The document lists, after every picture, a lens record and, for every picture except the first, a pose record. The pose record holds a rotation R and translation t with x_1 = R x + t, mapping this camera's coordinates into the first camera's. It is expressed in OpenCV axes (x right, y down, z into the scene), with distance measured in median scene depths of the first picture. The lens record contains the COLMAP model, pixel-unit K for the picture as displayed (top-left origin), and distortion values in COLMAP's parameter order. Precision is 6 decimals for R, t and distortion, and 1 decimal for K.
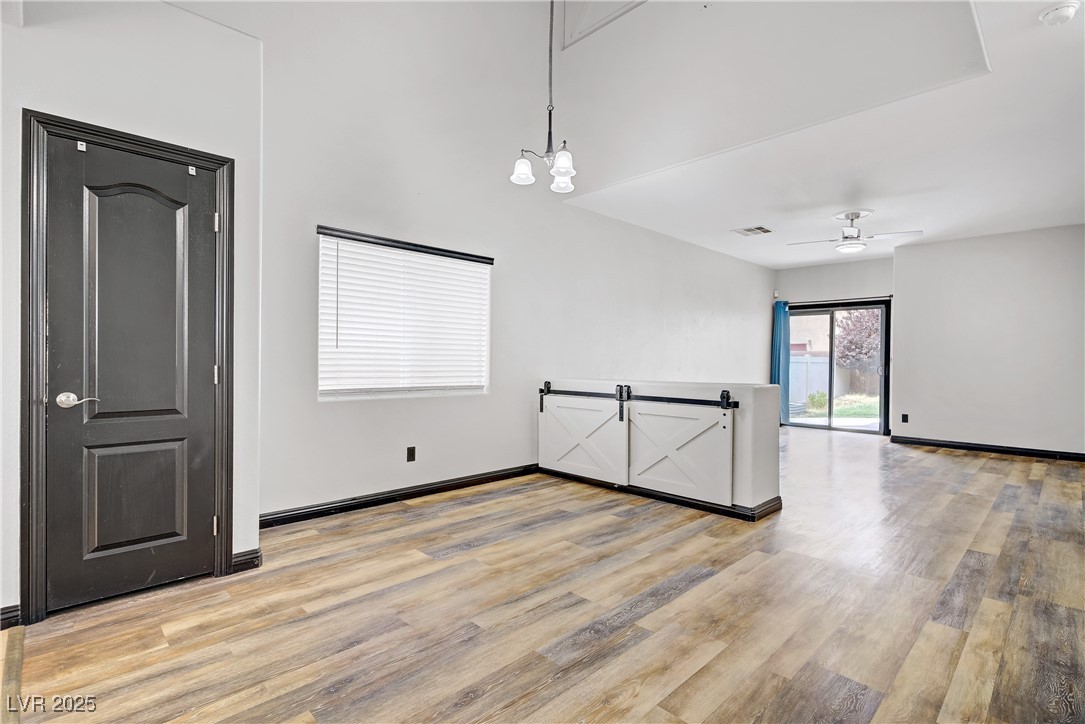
lens RADIAL K [[519.0, 0, 536.8], [0, 519.0, 362.1], [0, 0, 1]] dist [0.003093, -0.000314]
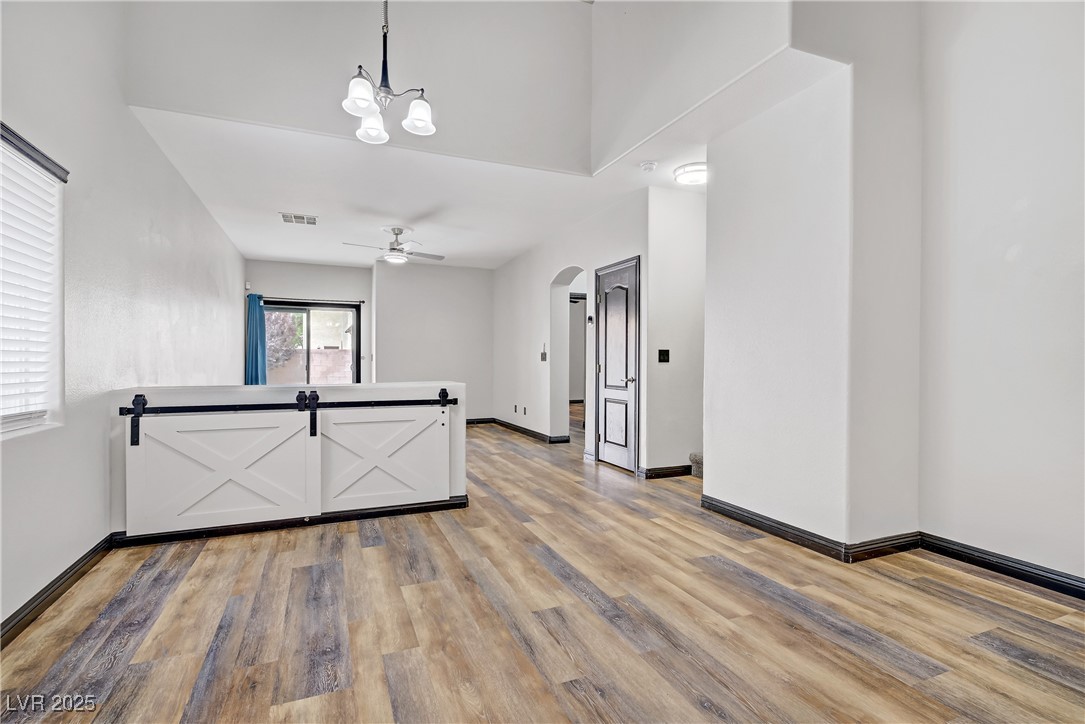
lens RADIAL K [[519.0, 0, 561.9], [0, 519.0, 365.1], [0, 0, 1]] dist [0.003093, -0.000314]
pose [[0.345855, -0.016782, 0.938138, -0.493077], [0.005744, 0.999859, 0.015769, -0.006374], [-0.938270, -0.000065, 0.345903, 0.401595]]
